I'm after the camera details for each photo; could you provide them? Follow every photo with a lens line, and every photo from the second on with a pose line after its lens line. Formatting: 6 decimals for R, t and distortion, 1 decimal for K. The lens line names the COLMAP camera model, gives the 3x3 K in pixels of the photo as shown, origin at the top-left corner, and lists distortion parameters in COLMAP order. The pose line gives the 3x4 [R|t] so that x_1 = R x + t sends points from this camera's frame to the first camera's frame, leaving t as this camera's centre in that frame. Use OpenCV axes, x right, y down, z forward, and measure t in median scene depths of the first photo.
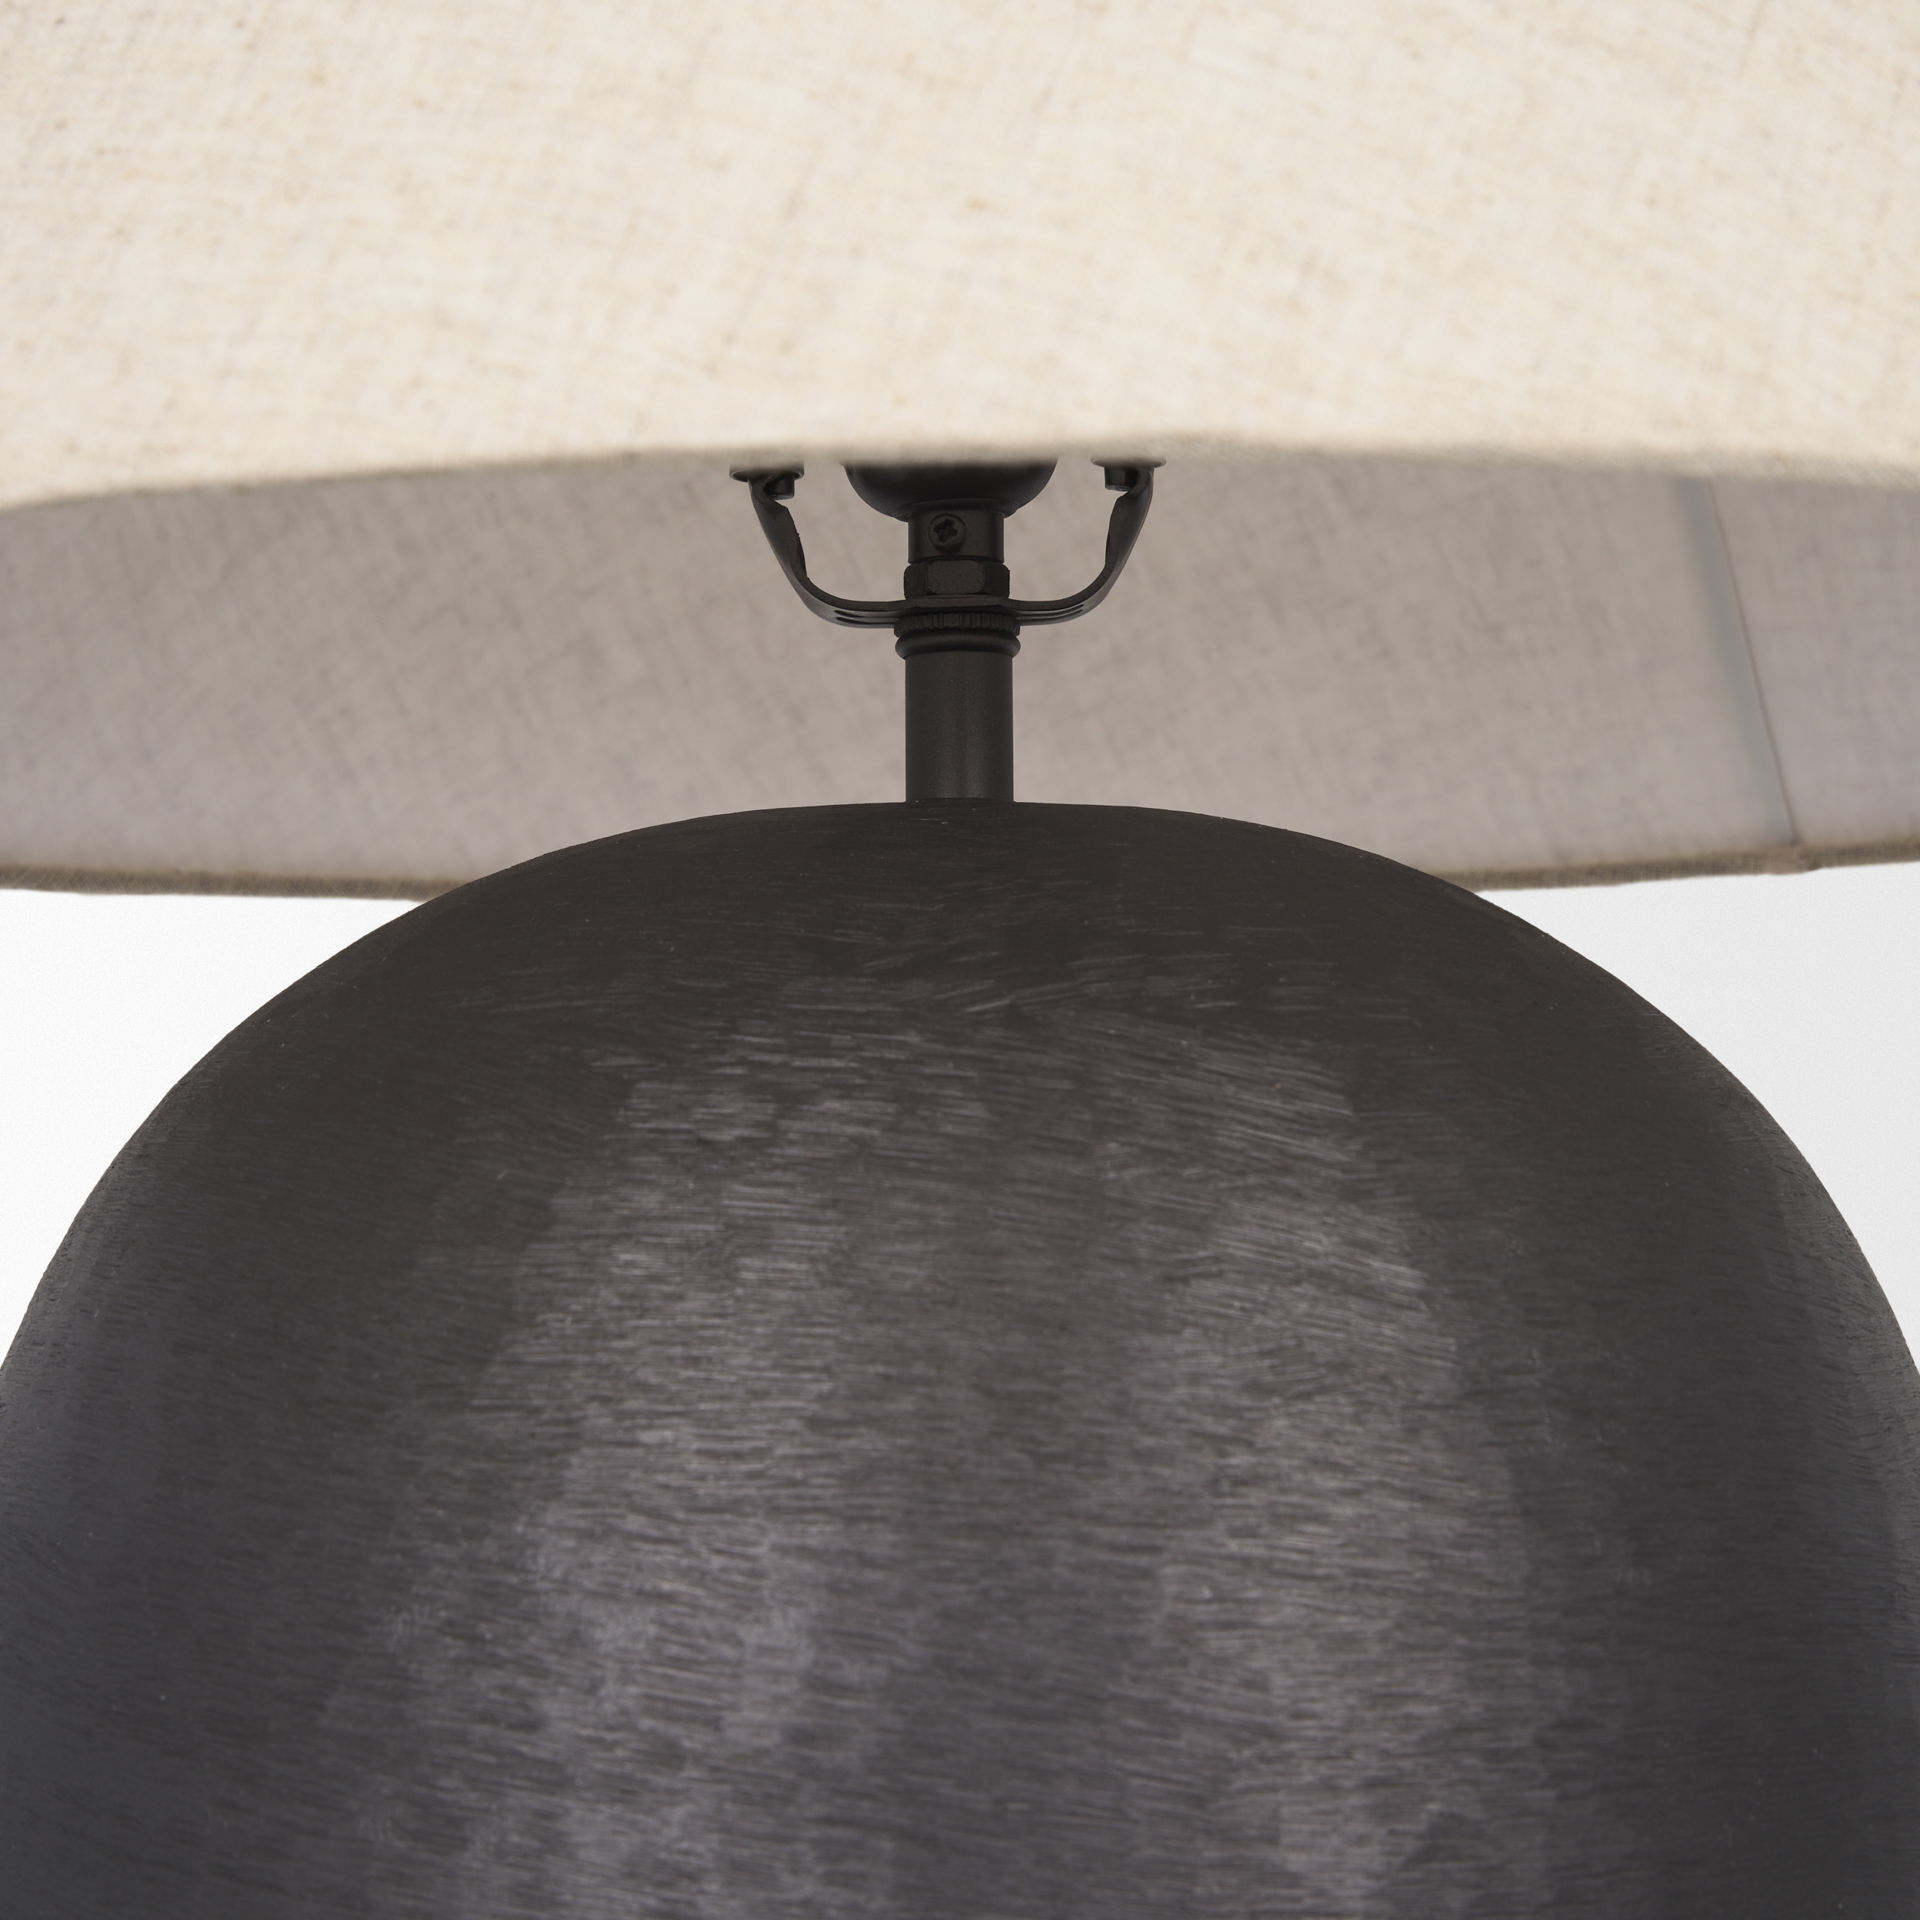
lens RADIAL K [[4402.5, 0, 968.8], [0, 4402.5, 949.5], [0, 0, 1]] dist [-0.031993, 0.000000]
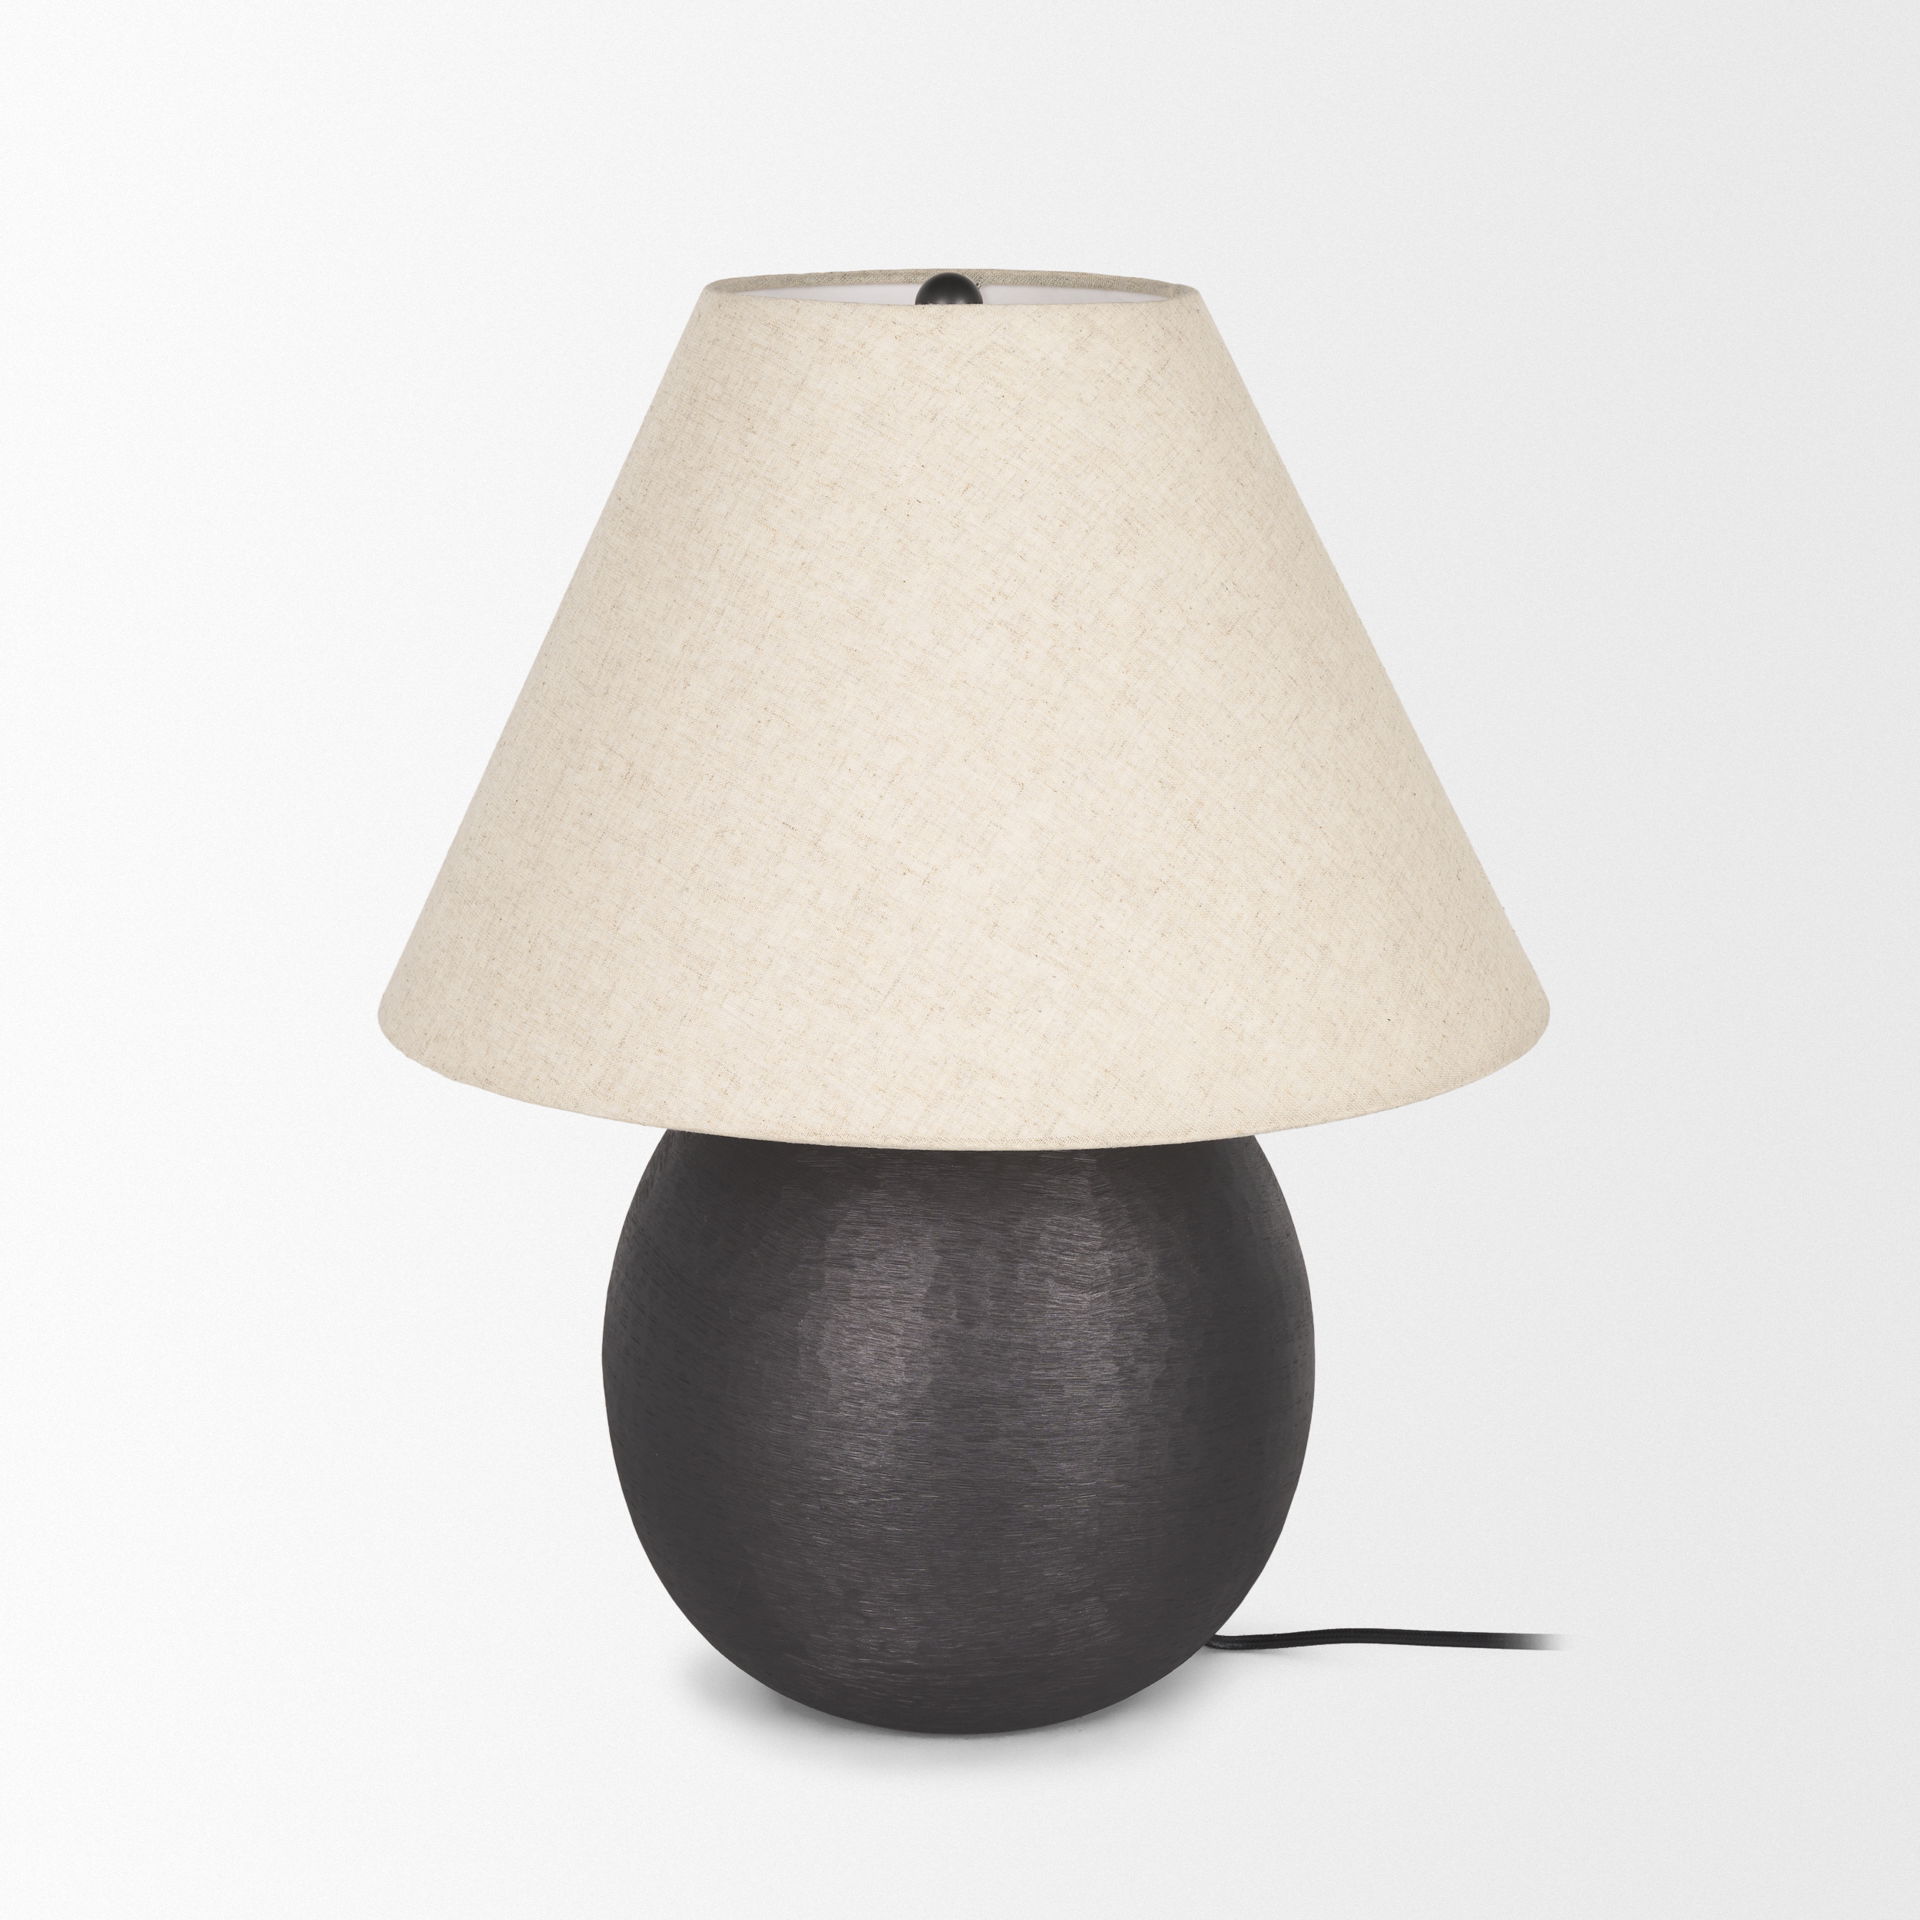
lens RADIAL K [[4434.8, 0, 960.9], [0, 4434.8, 961.1], [0, 0, 1]] dist [0.017850, 0.000000]
pose [[0.877735, 0.114793, -0.465192, 1.694031], [0.032949, 0.954118, 0.297612, -1.163078], [0.478012, -0.276553, 0.833681, -1.730471]]
